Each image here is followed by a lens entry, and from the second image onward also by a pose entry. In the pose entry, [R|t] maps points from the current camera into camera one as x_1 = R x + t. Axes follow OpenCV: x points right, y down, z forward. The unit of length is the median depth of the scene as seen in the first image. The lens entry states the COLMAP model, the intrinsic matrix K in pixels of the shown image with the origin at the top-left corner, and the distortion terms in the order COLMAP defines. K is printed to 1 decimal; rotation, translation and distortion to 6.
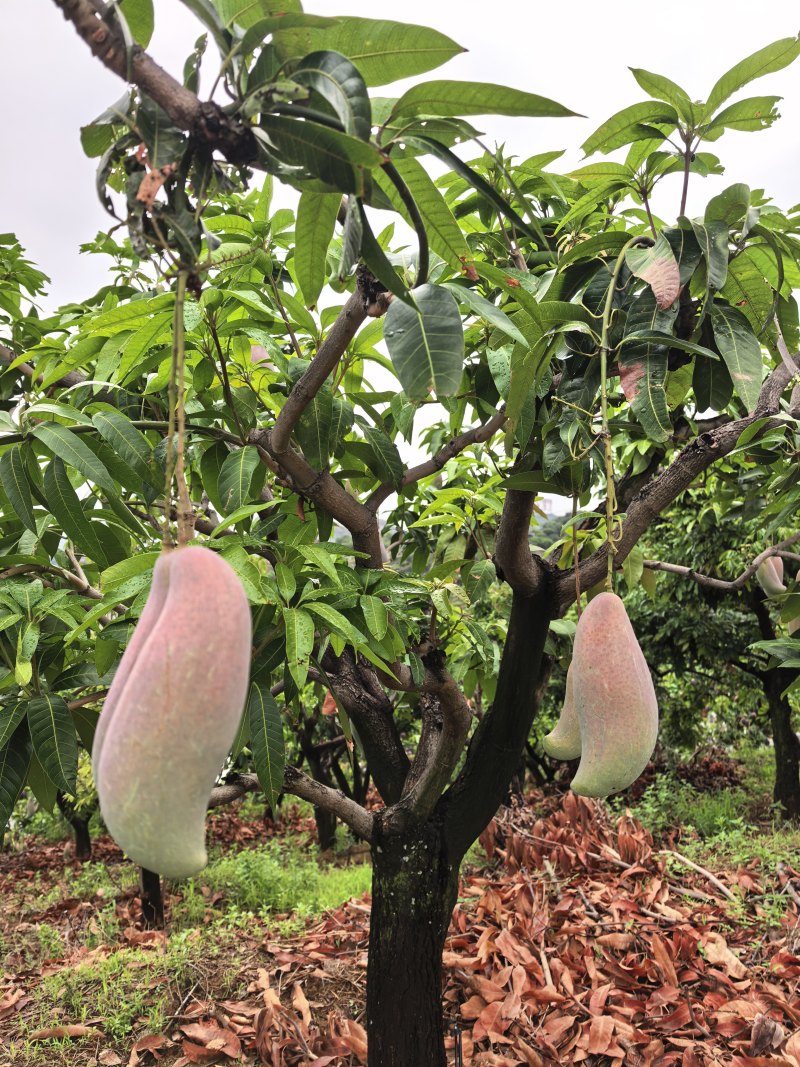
lens RADIAL K [[747.7, 0, 388.9], [0, 747.7, 533.4], [0, 0, 1]] dist [0.046457, -0.042415]
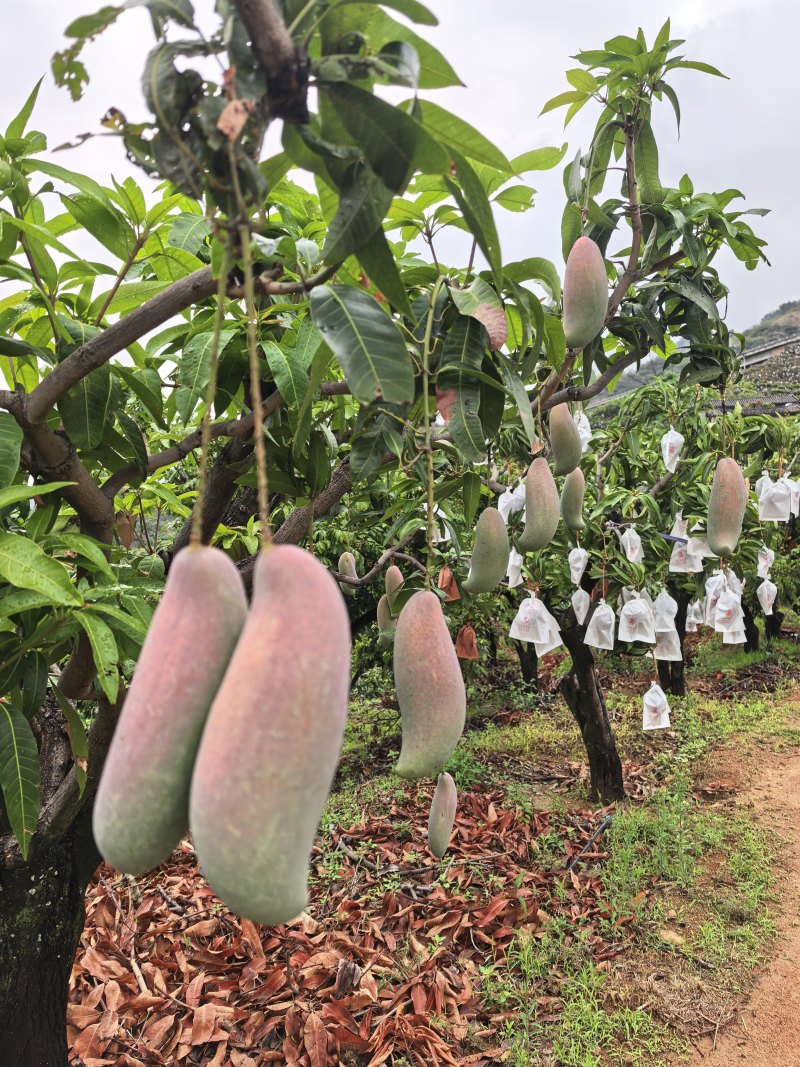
lens RADIAL K [[747.7, 0, 390.6], [0, 747.7, 530.0], [0, 0, 1]] dist [0.046457, -0.042415]
pose [[0.826657, 0.045093, 0.560896, -0.096113], [-0.047945, 0.998804, -0.009637, 0.000025], [-0.560659, -0.018926, 0.827830, 0.029201]]
